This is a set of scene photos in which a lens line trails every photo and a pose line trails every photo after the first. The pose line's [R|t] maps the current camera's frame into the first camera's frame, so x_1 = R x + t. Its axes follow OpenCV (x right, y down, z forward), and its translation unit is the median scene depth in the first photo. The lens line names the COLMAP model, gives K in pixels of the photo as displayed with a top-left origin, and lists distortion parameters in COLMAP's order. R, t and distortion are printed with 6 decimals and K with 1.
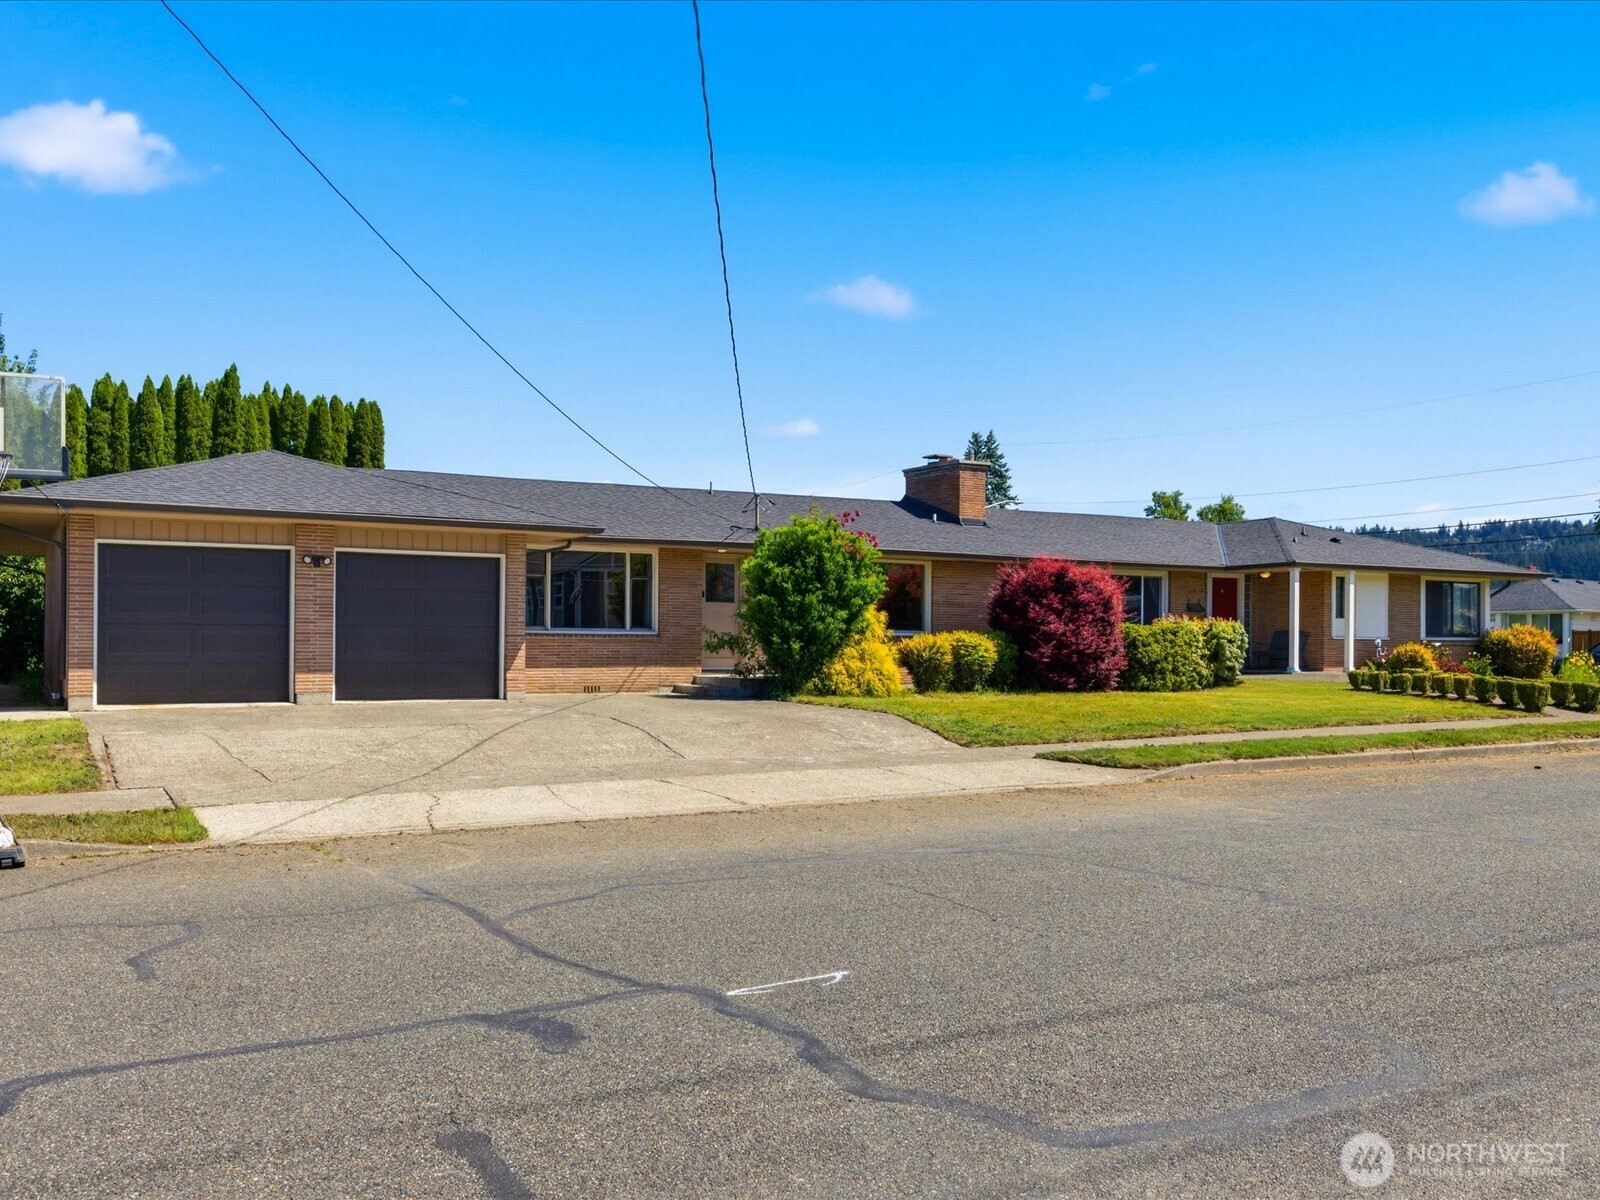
lens RADIAL K [[1244.1, 0, 789.3], [0, 1244.1, 595.4], [0, 0, 1]] dist [0.008110, -0.011062]
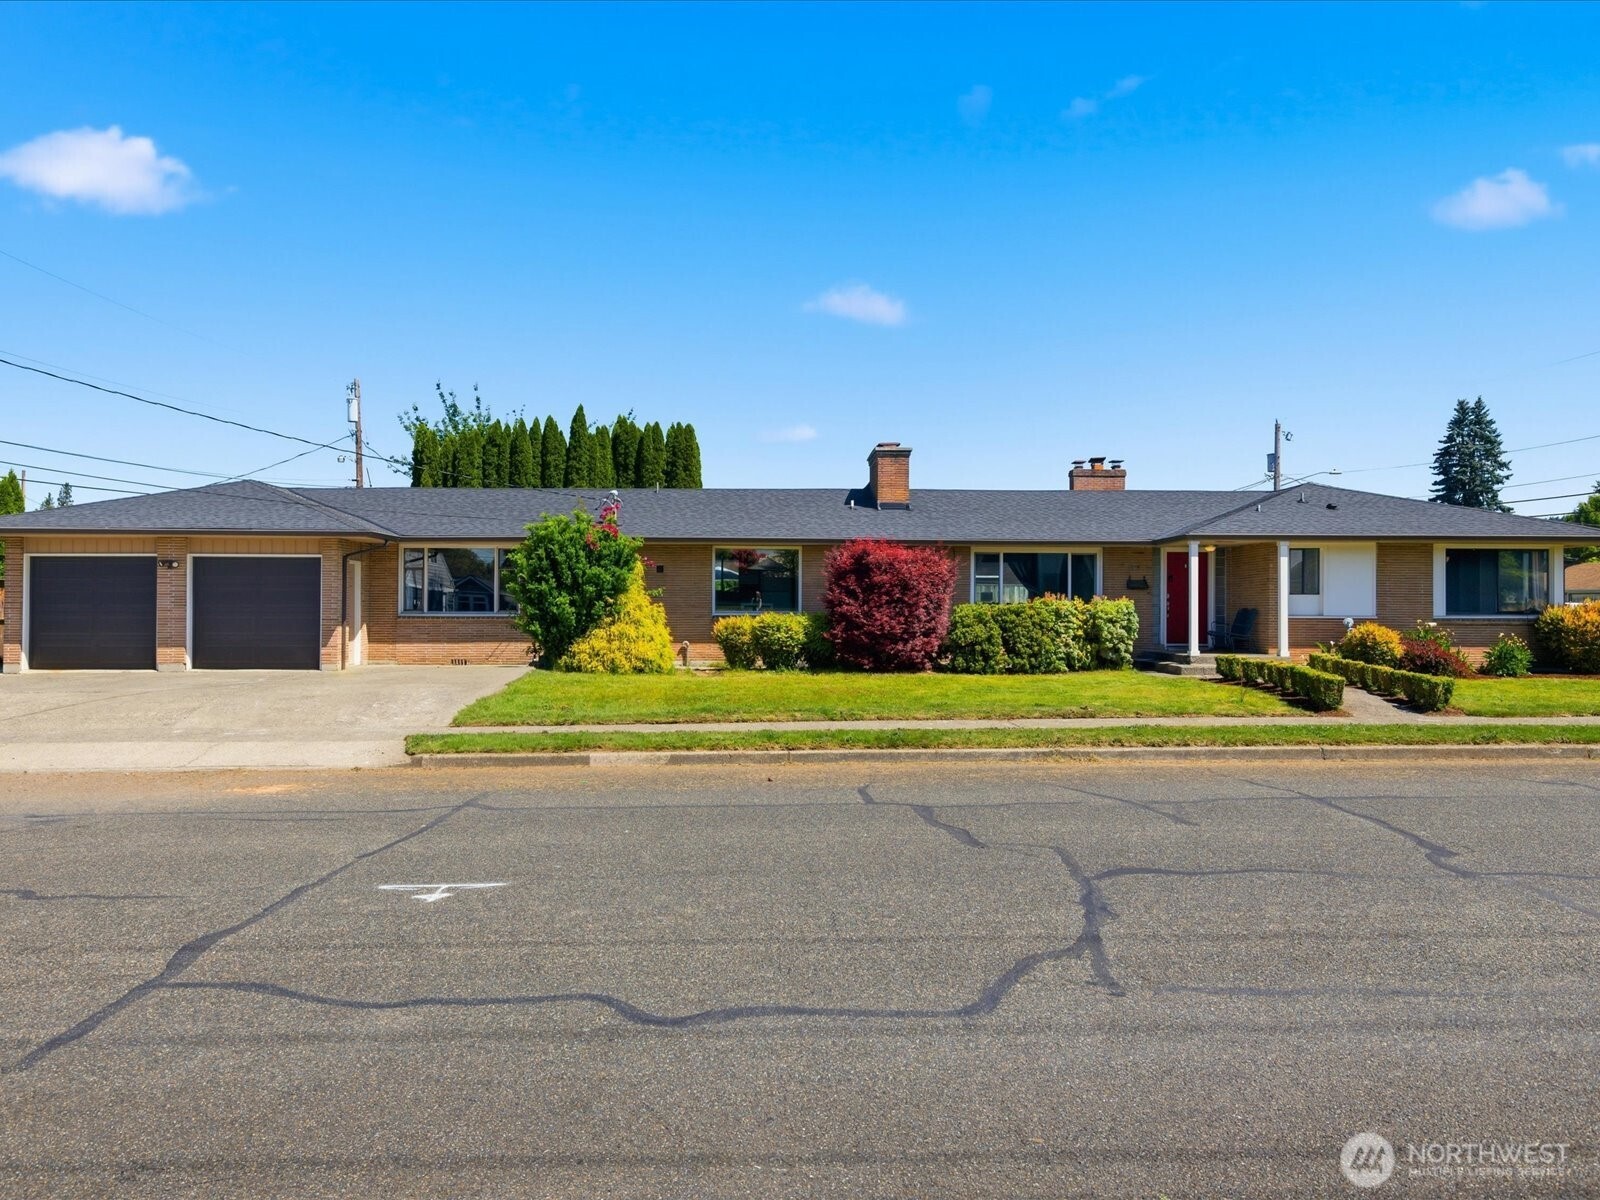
lens RADIAL K [[1069.4, 0, 909.5], [0, 1069.4, 560.1], [0, 0, 1]] dist [0.003579, 0.001829]
pose [[0.906371, -0.021222, -0.421949, 0.606889], [0.017864, 0.999769, -0.011911, -0.002904], [0.422105, 0.003258, 0.906541, 0.216413]]
